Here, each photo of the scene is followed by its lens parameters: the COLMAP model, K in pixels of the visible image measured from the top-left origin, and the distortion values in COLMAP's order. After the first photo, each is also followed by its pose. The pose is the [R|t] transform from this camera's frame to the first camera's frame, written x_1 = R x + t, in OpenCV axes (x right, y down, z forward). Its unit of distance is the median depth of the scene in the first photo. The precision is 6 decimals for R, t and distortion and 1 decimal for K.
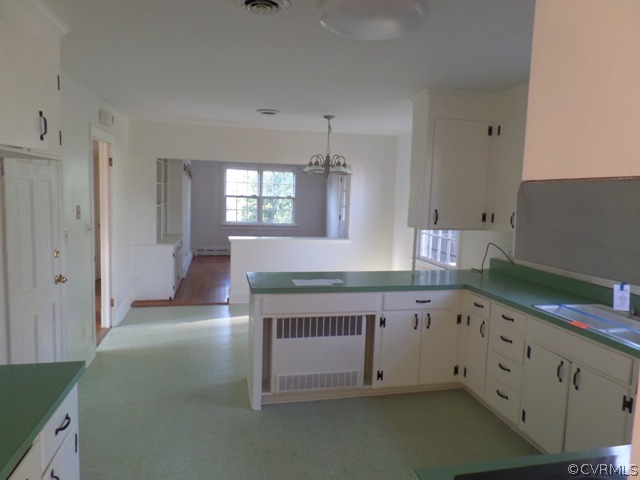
lens RADIAL K [[434.5, 0, 320.0], [0, 434.5, 239.1], [0, 0, 1]] dist [0.048977, 0.000977]
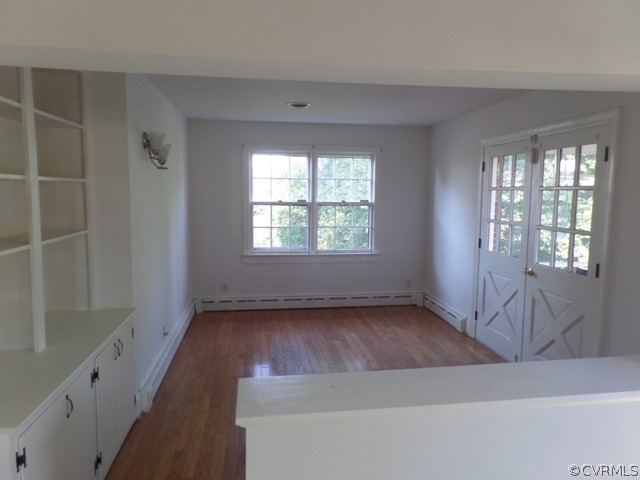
lens RADIAL K [[434.5, 0, 318.1], [0, 434.5, 239.4], [0, 0, 1]] dist [0.048977, 0.000977]
pose [[0.996083, -0.010928, -0.087750, -0.083203], [0.011401, 0.999923, 0.004882, -0.054037], [0.087690, -0.005864, 0.996131, 0.451402]]
